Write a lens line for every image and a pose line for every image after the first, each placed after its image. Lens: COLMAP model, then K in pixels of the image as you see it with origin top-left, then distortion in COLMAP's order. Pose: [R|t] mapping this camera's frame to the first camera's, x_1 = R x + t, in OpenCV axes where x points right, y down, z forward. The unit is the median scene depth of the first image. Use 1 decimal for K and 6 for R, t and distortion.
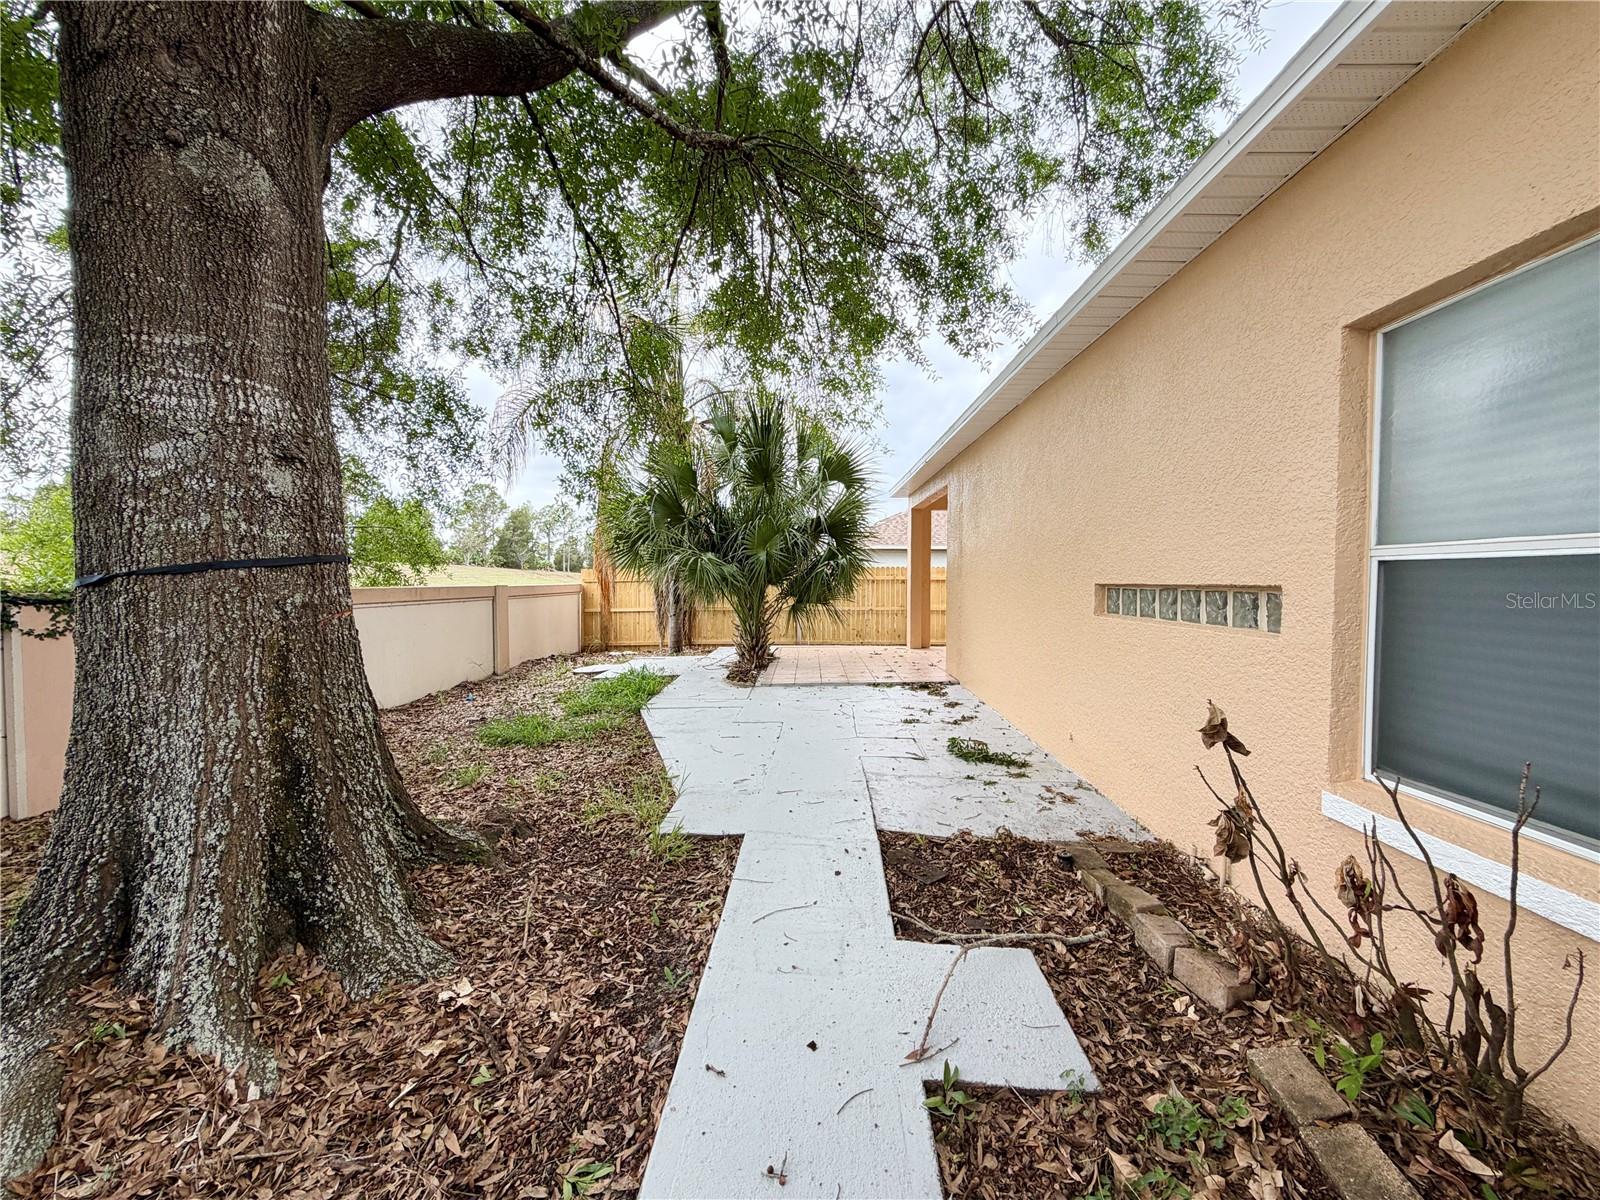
lens RADIAL K [[639.2, 0, 801.0], [0, 639.2, 596.9], [0, 0, 1]] dist [0.002777, 0.000574]
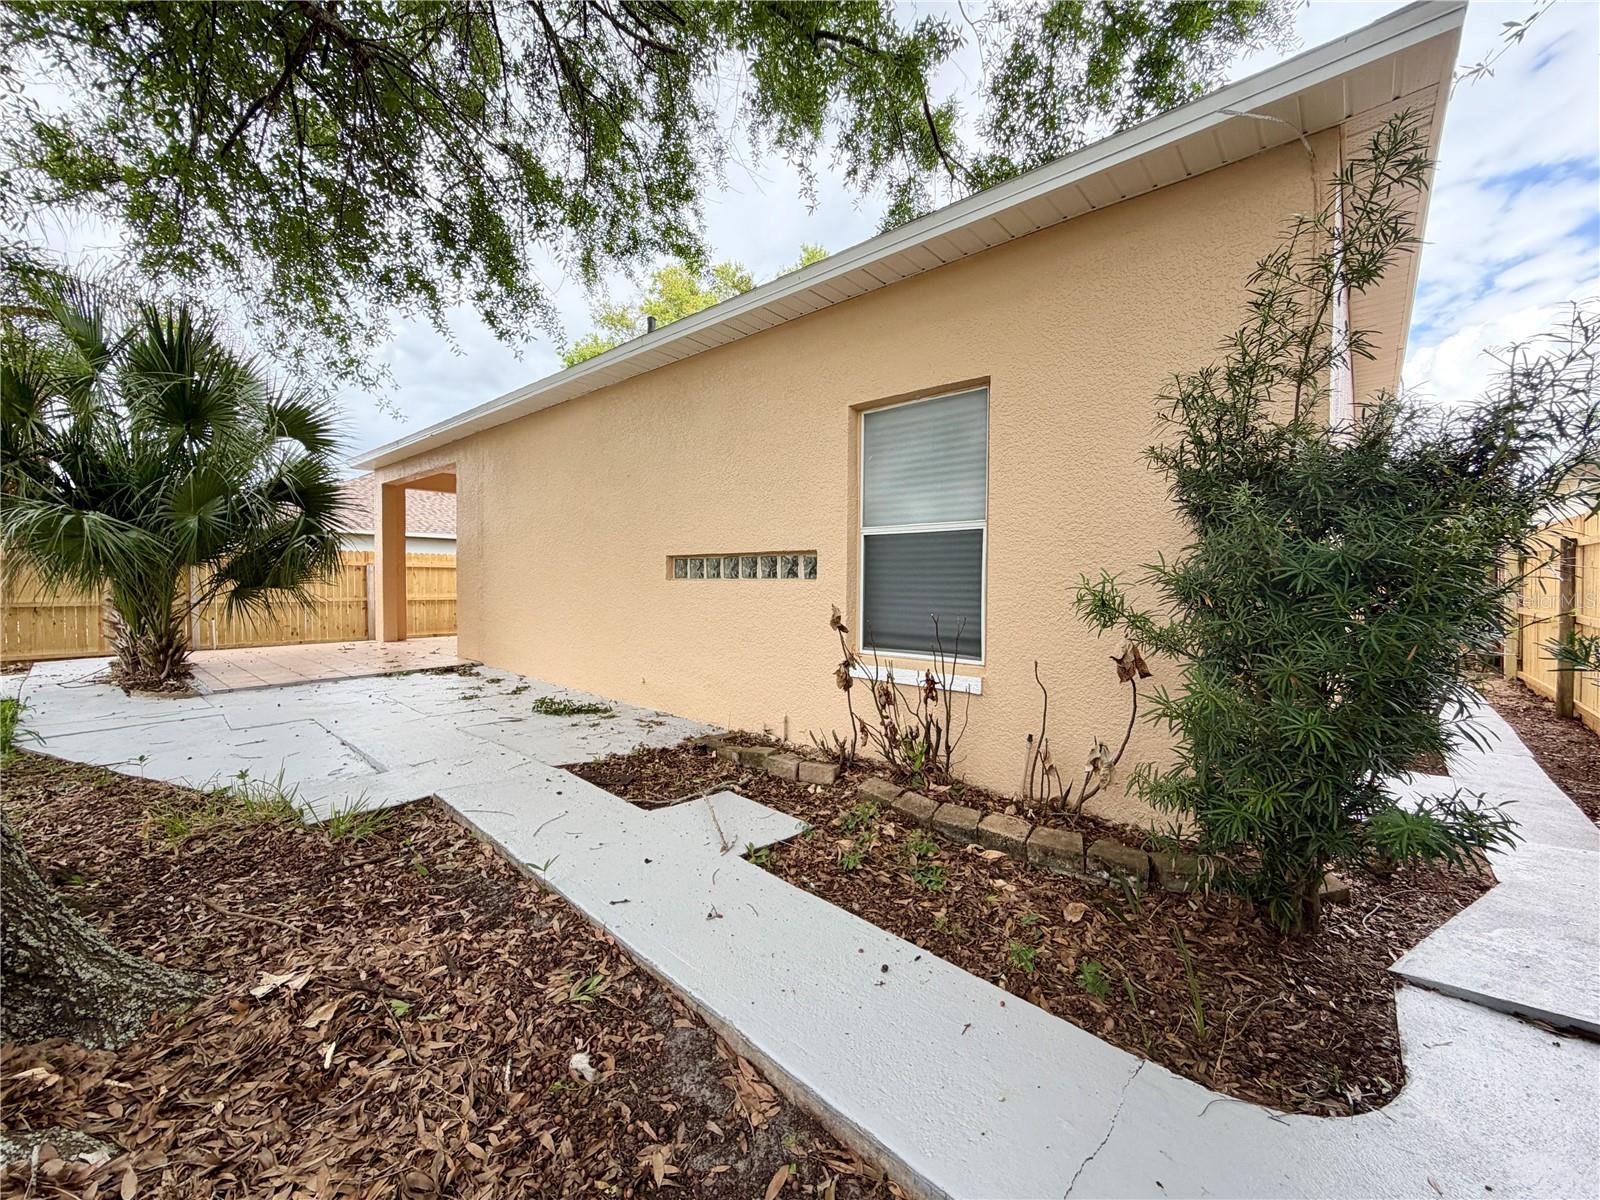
lens RADIAL K [[639.2, 0, 796.5], [0, 639.2, 597.2], [0, 0, 1]] dist [0.002777, 0.000574]
pose [[0.648206, -0.016401, 0.761289, -0.508537], [0.016476, 0.999836, 0.007512, 0.083361], [-0.761287, 0.007674, 0.648370, -0.047252]]
